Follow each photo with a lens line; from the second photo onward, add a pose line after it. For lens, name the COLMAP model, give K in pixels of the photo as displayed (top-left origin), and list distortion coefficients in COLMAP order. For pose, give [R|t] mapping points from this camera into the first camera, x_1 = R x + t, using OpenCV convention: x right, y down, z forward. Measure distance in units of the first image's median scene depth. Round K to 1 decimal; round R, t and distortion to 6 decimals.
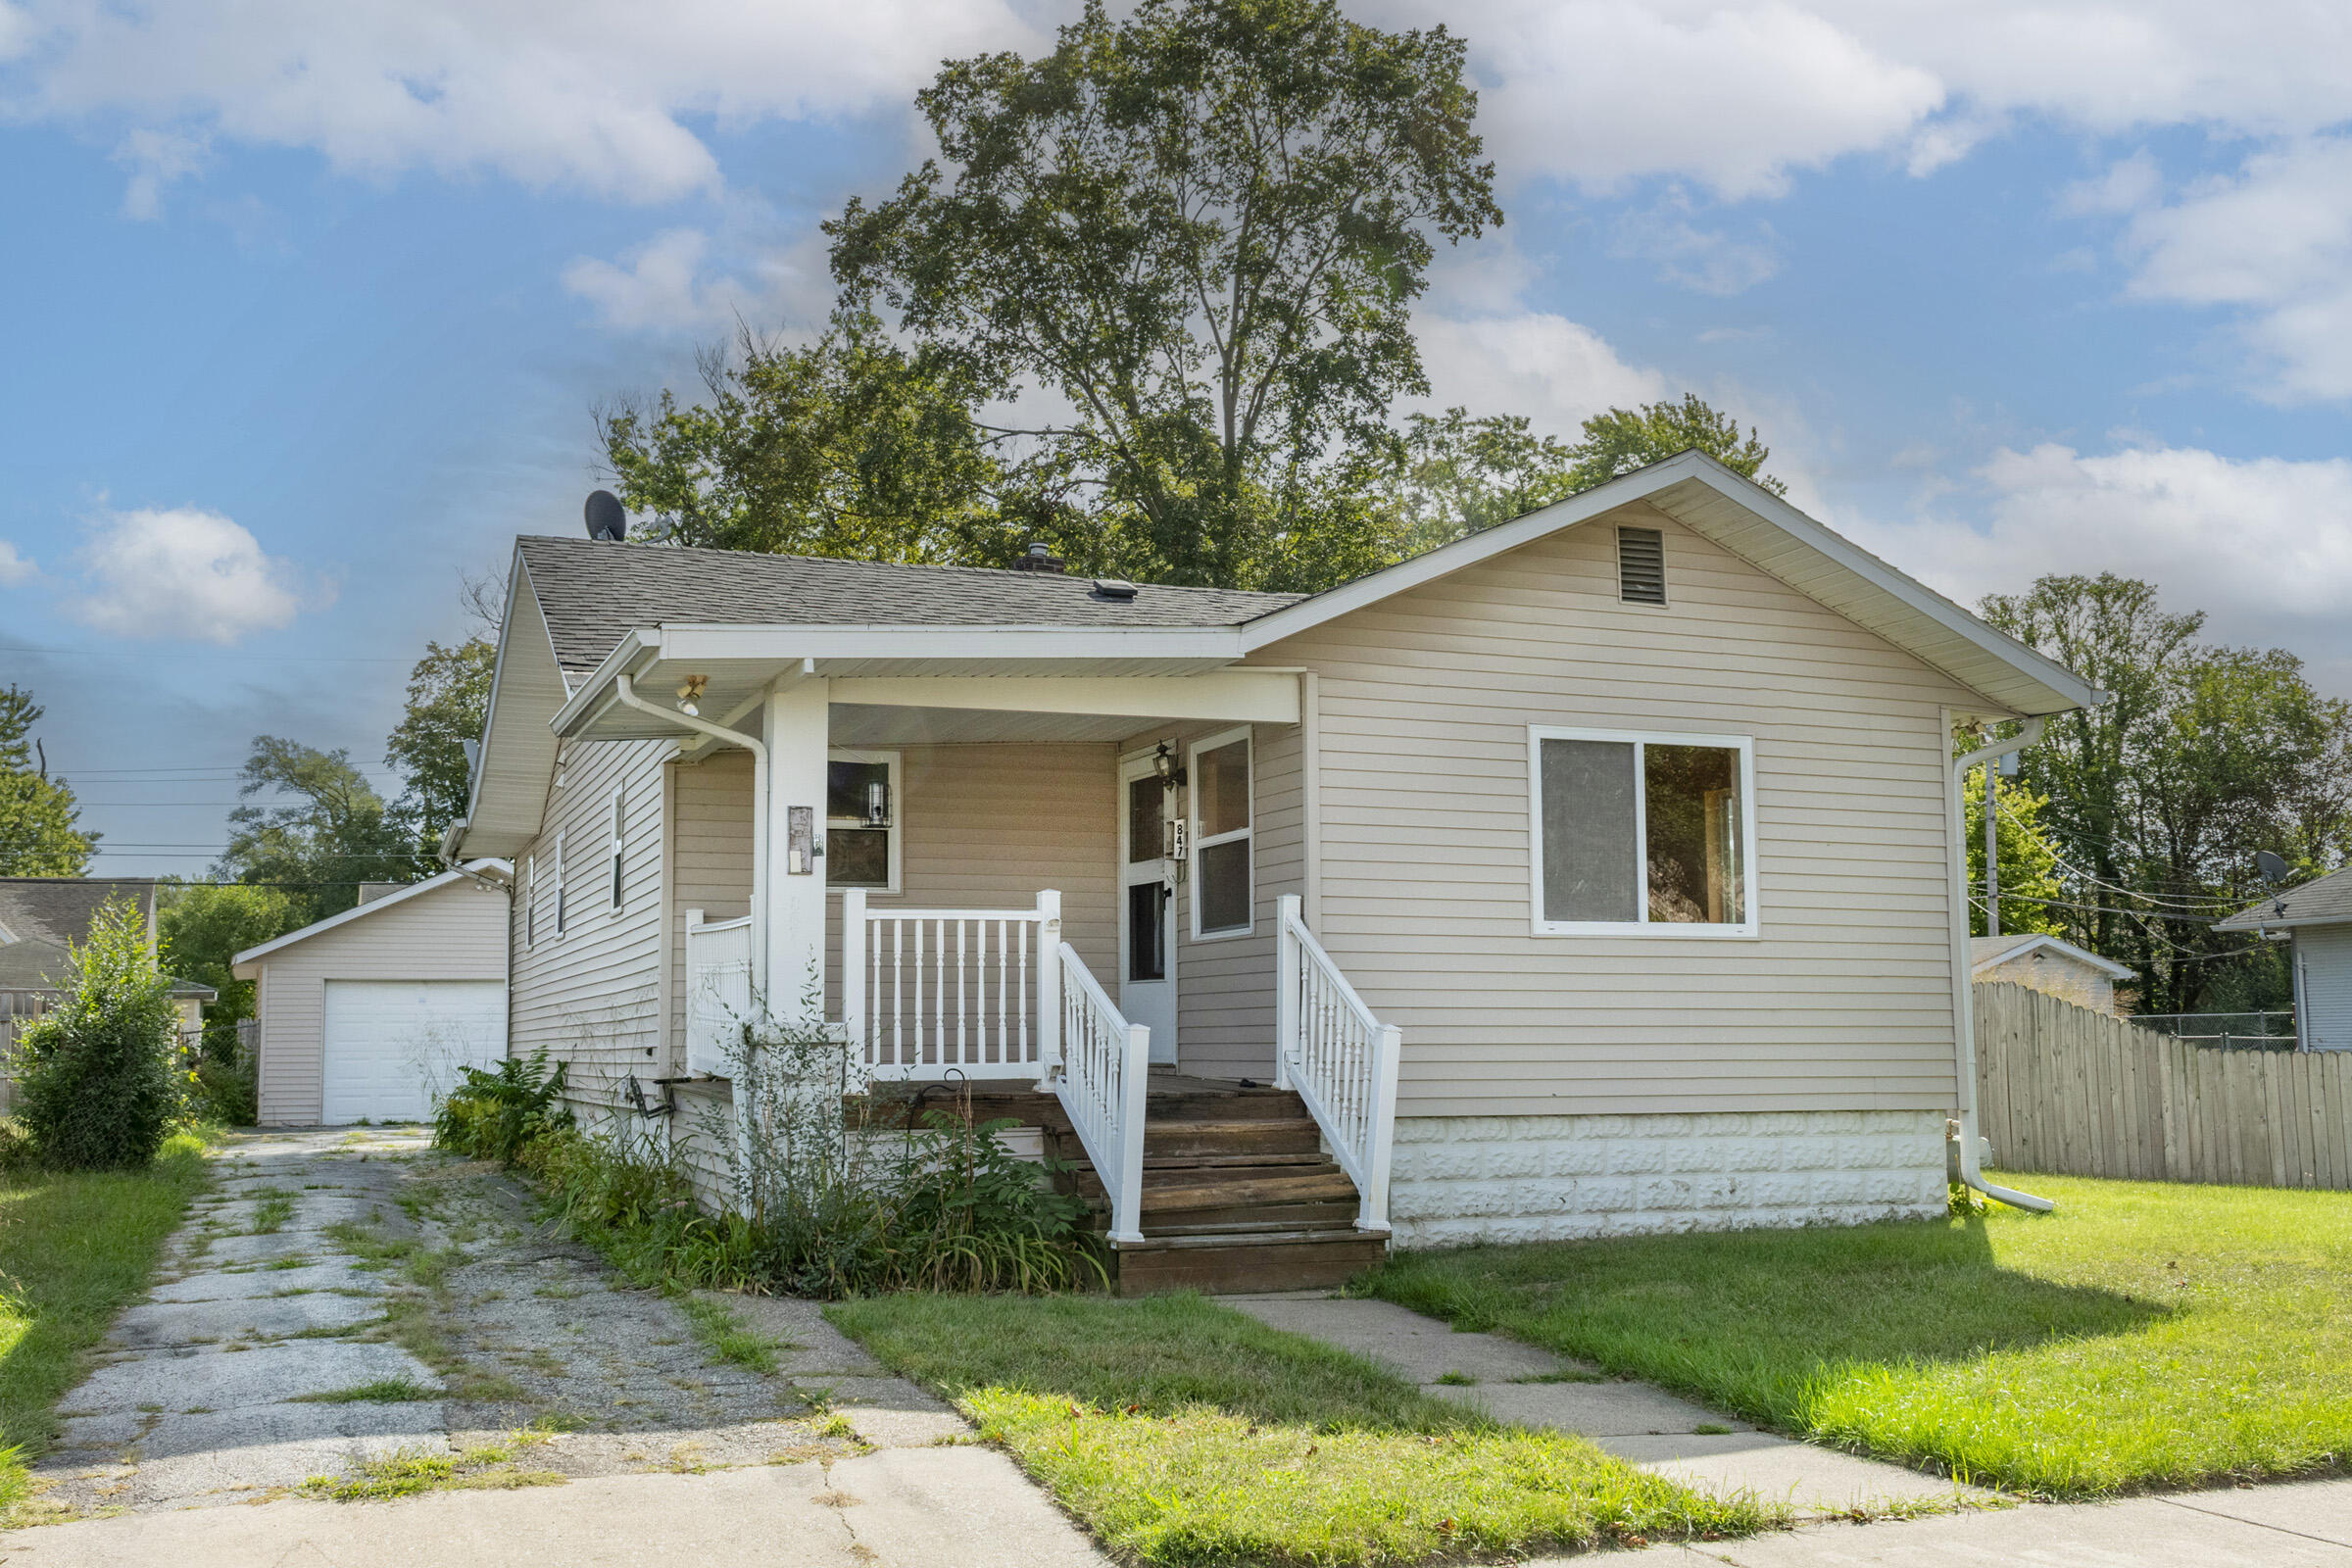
lens RADIAL K [[2339.1, 0, 1107.0], [0, 2339.1, 793.4], [0, 0, 1]] dist [-0.020257, 0.000000]
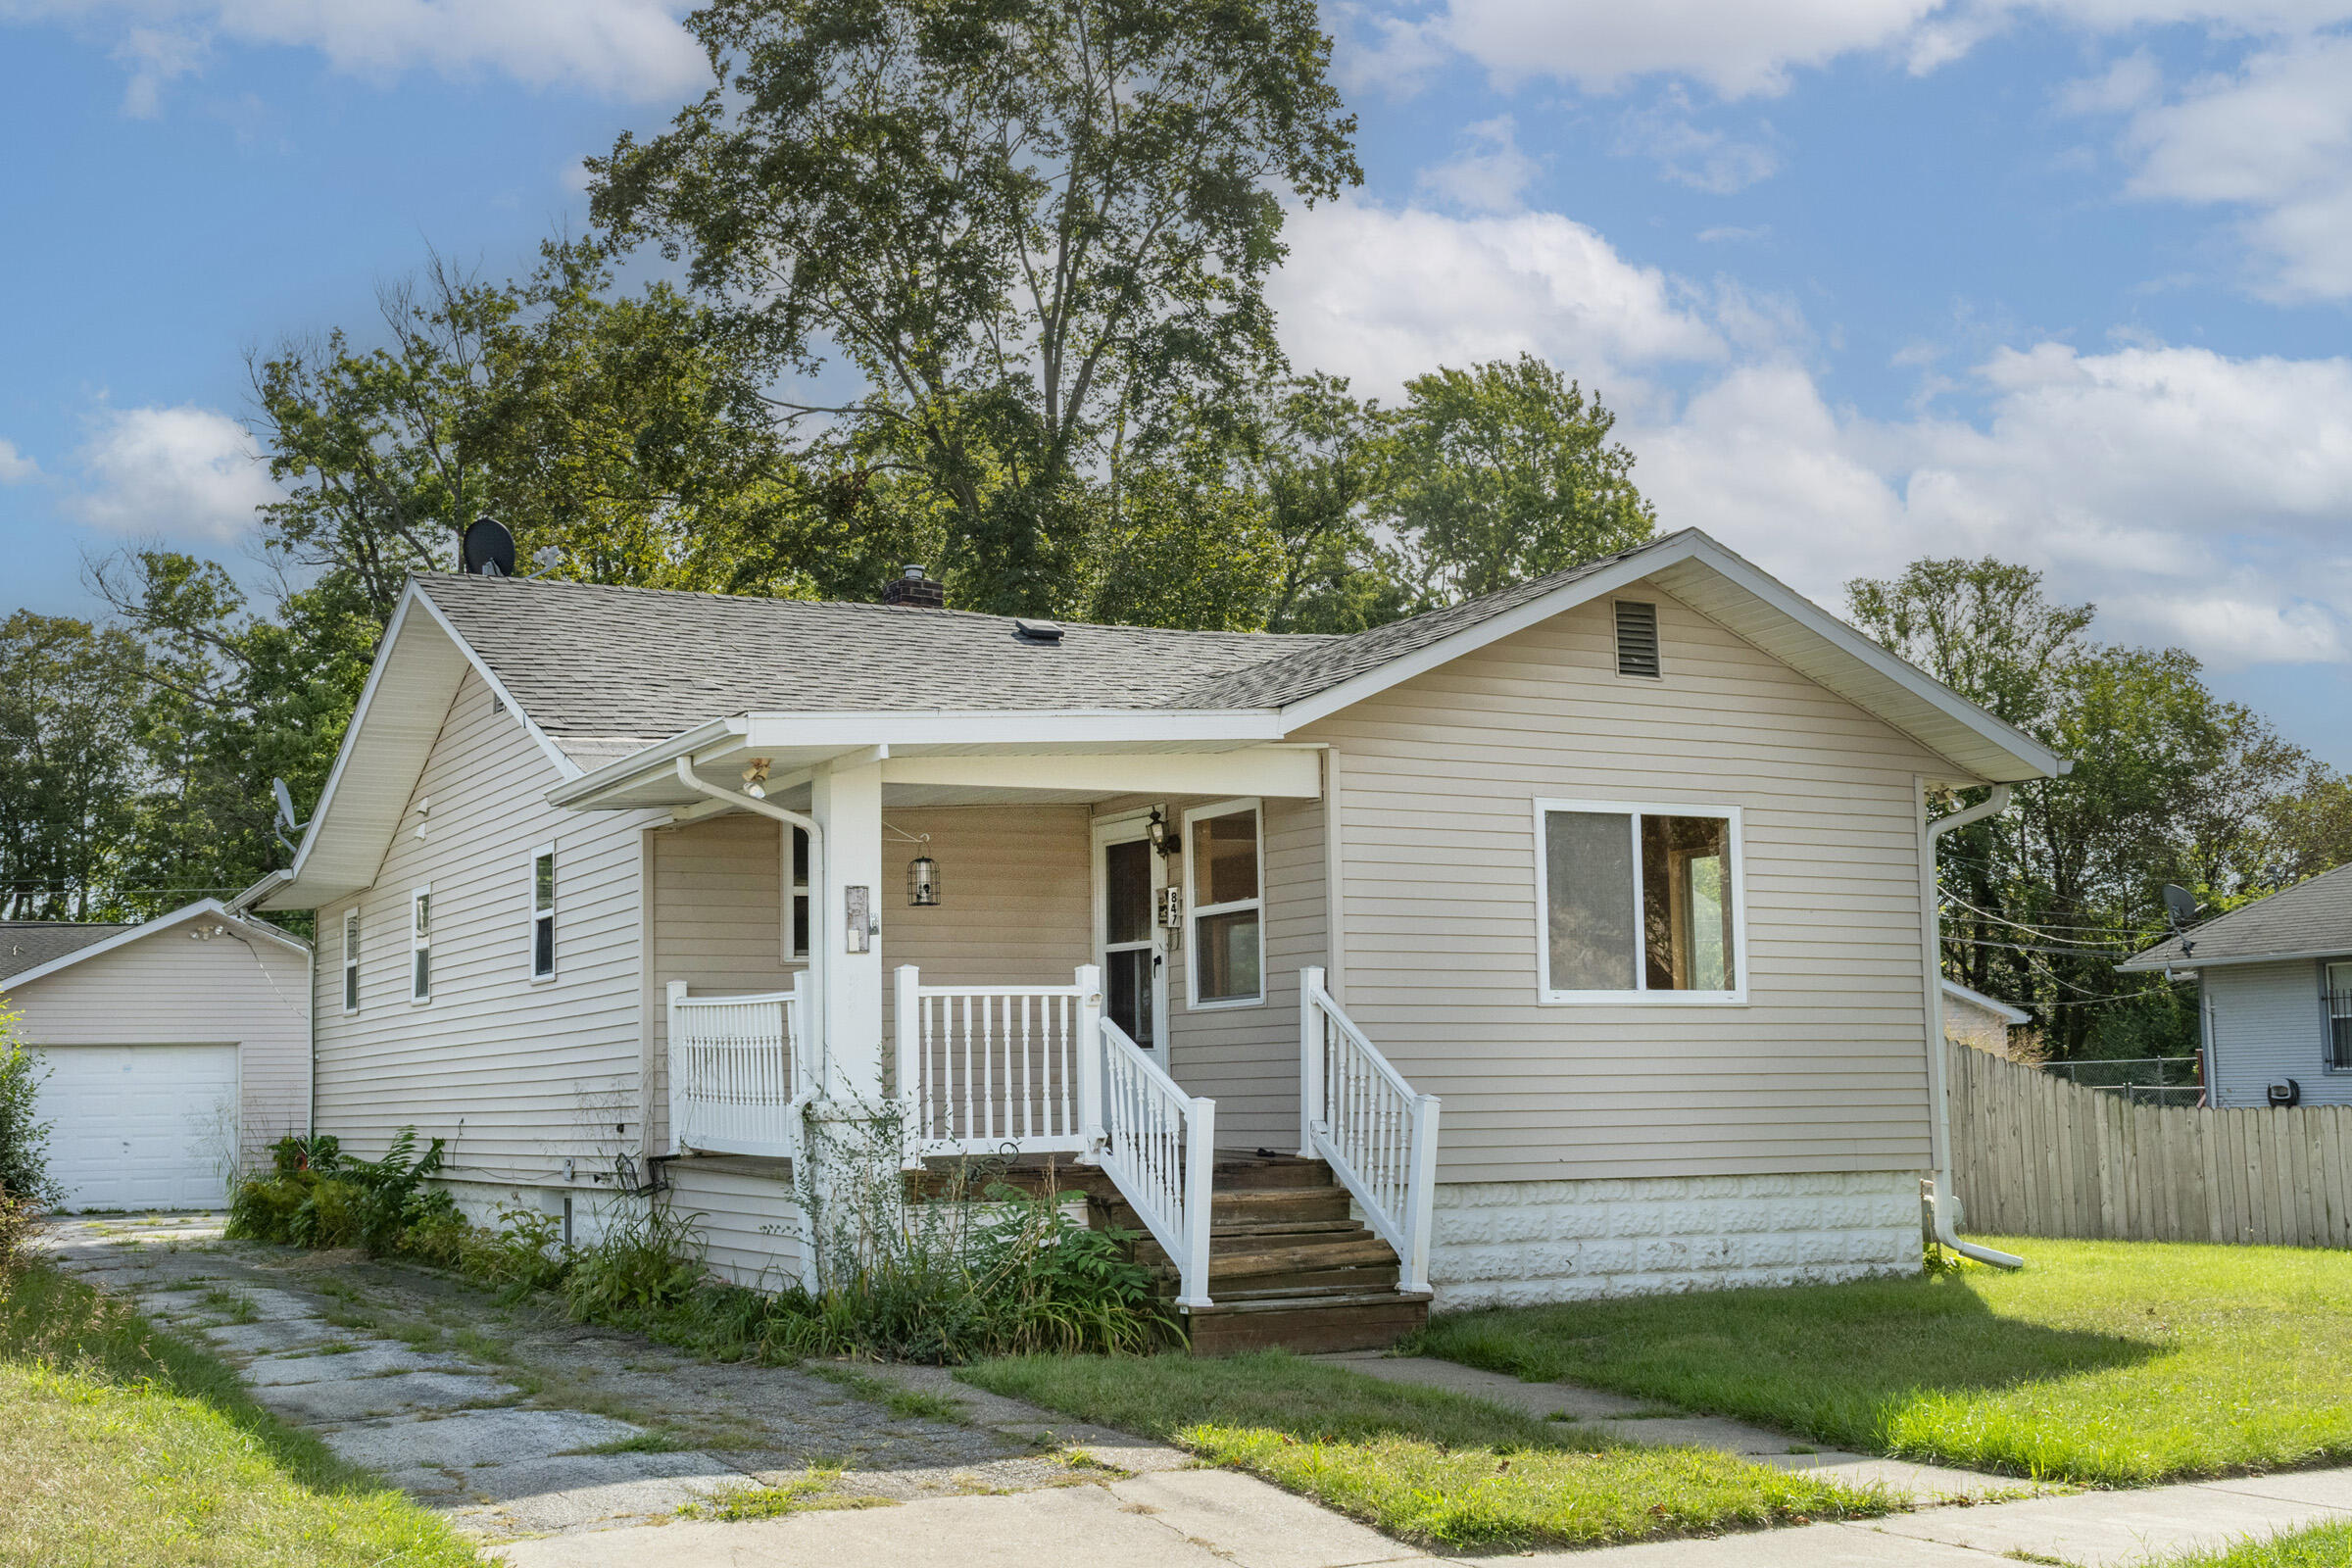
lens RADIAL K [[2893.1, 0, 1107.4], [0, 2893.1, 799.5], [0, 0, 1]] dist [-0.004011, 0.000000]
pose [[0.992935, 0.001052, 0.118653, -0.150127], [-0.001354, 0.999996, 0.002465, -0.030522], [-0.118650, -0.002608, 0.992933, -0.224338]]
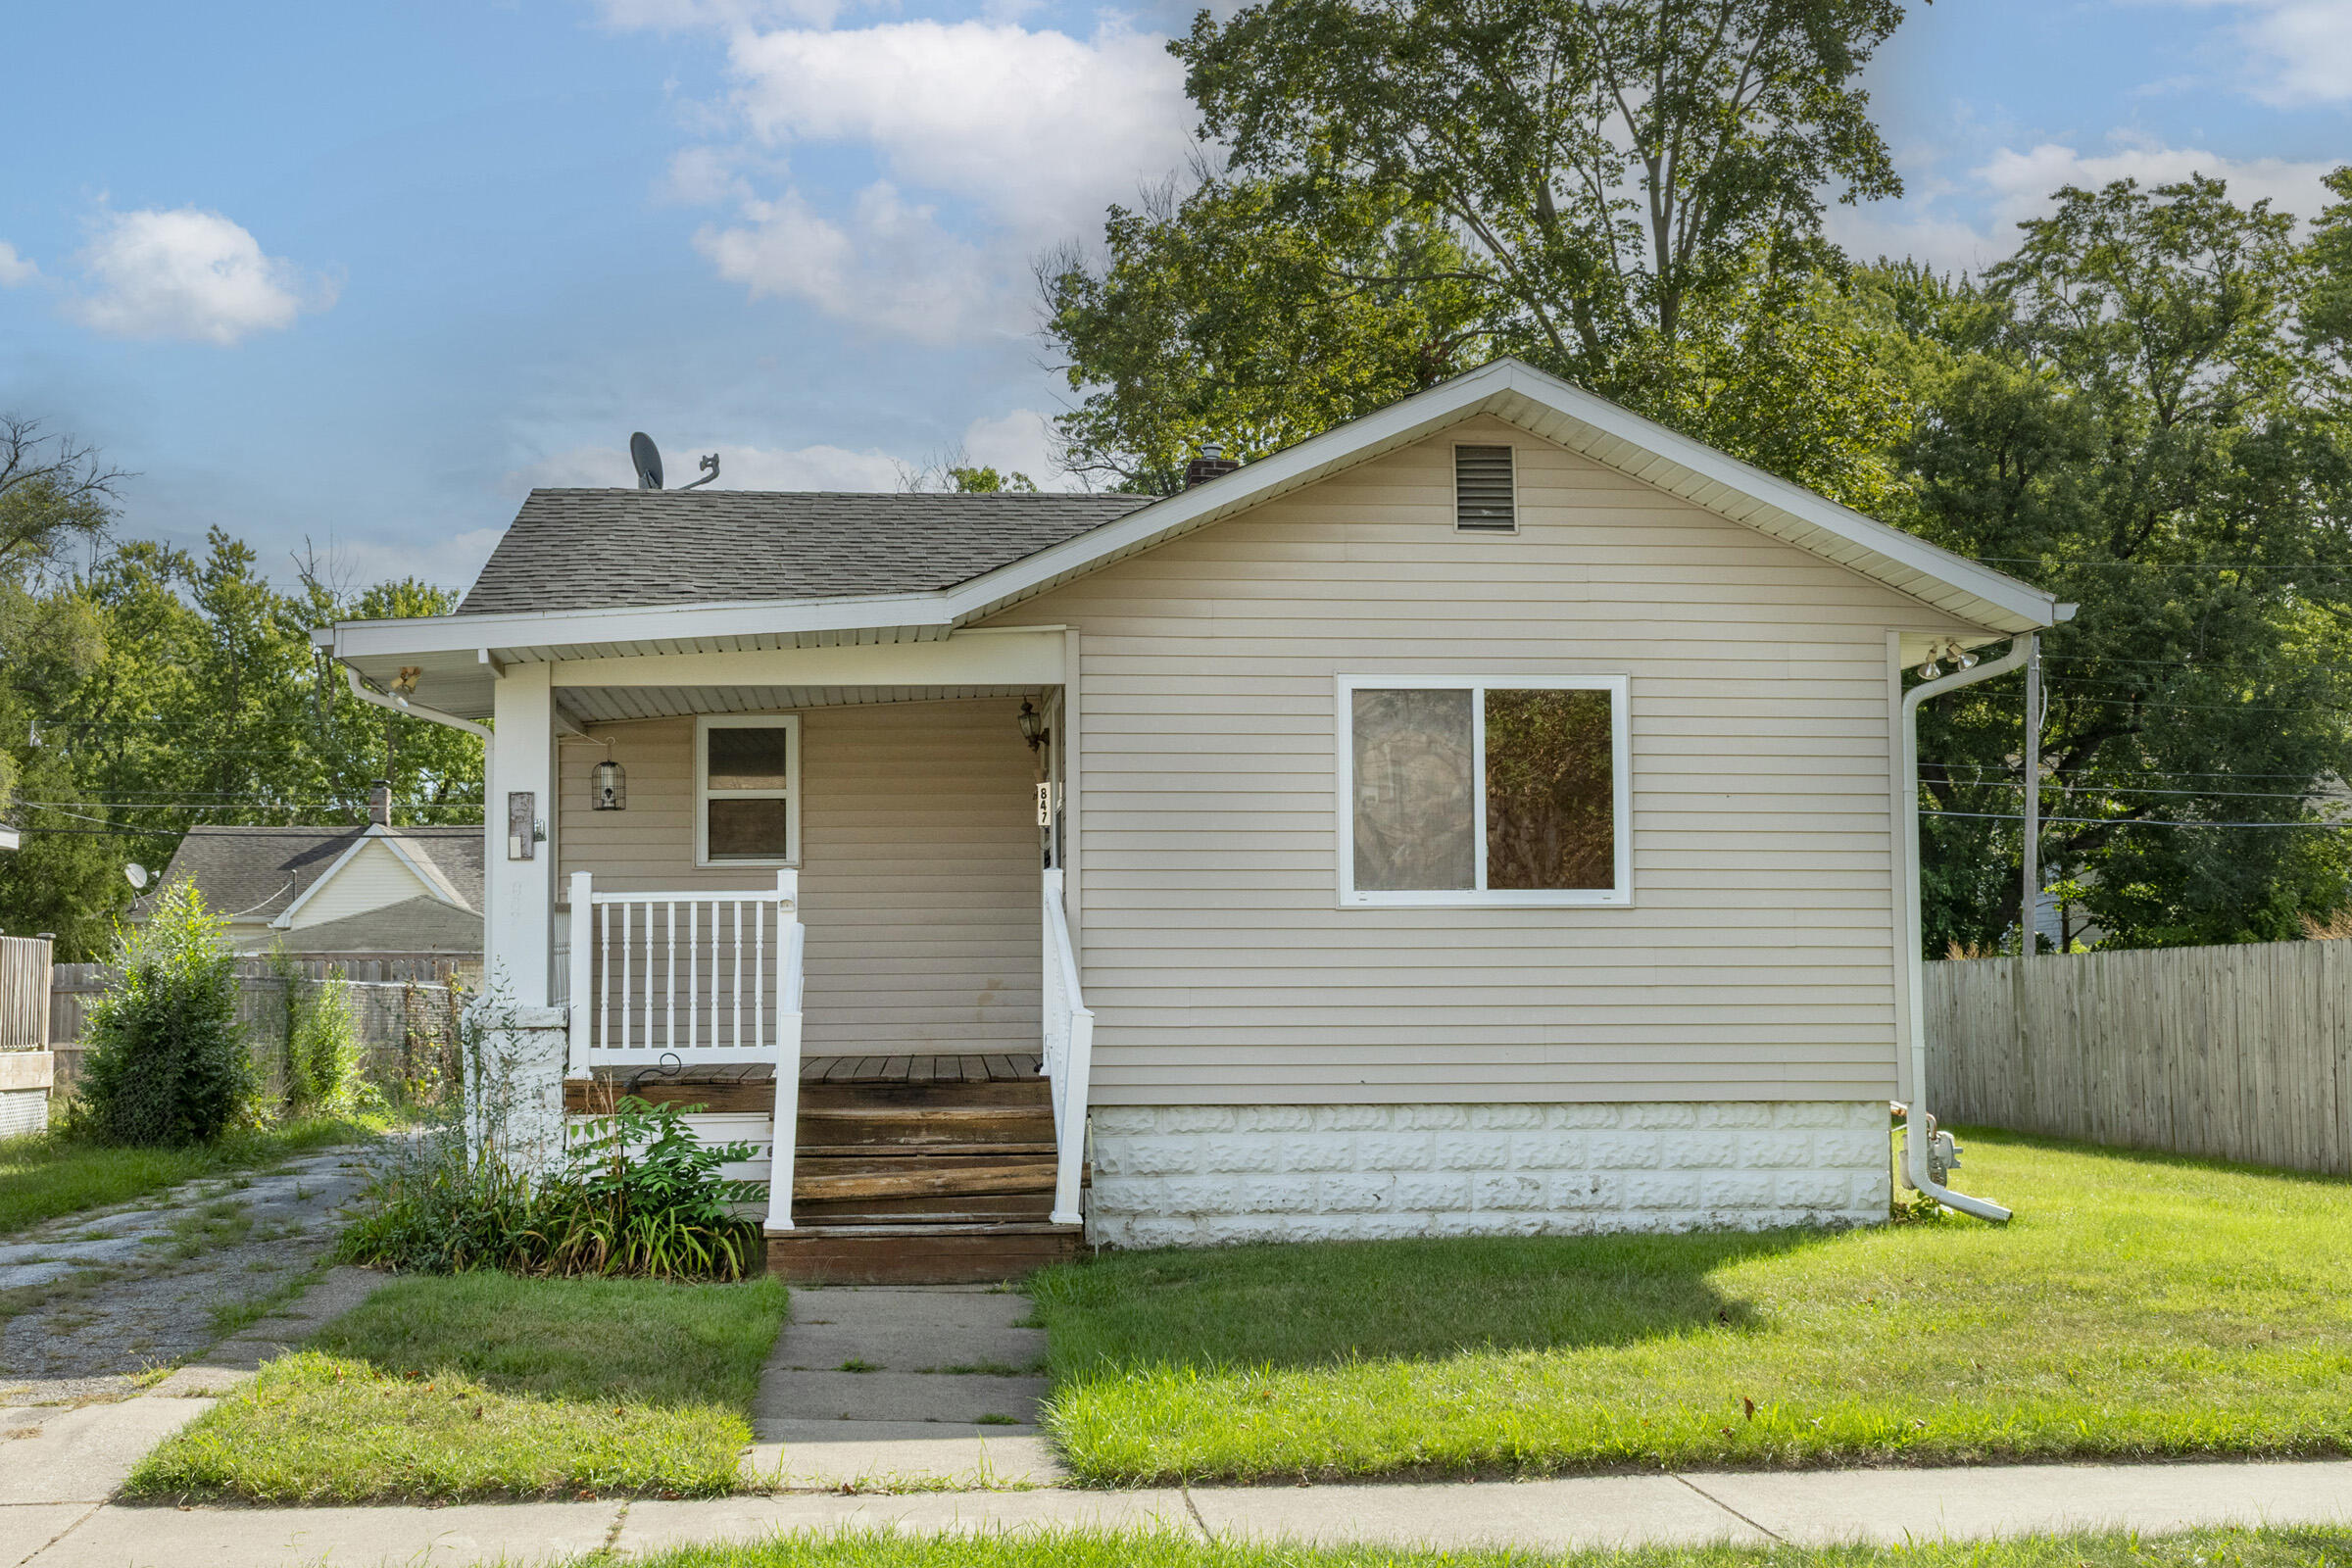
lens RADIAL K [[2893.1, 0, 1068.5], [0, 2893.1, 824.3], [0, 0, 1]] dist [-0.004011, 0.000000]
pose [[0.955518, -0.019303, -0.294300, 0.399243], [0.033870, 0.998436, 0.044479, -0.024253], [0.292981, -0.052468, 0.954678, -0.100988]]
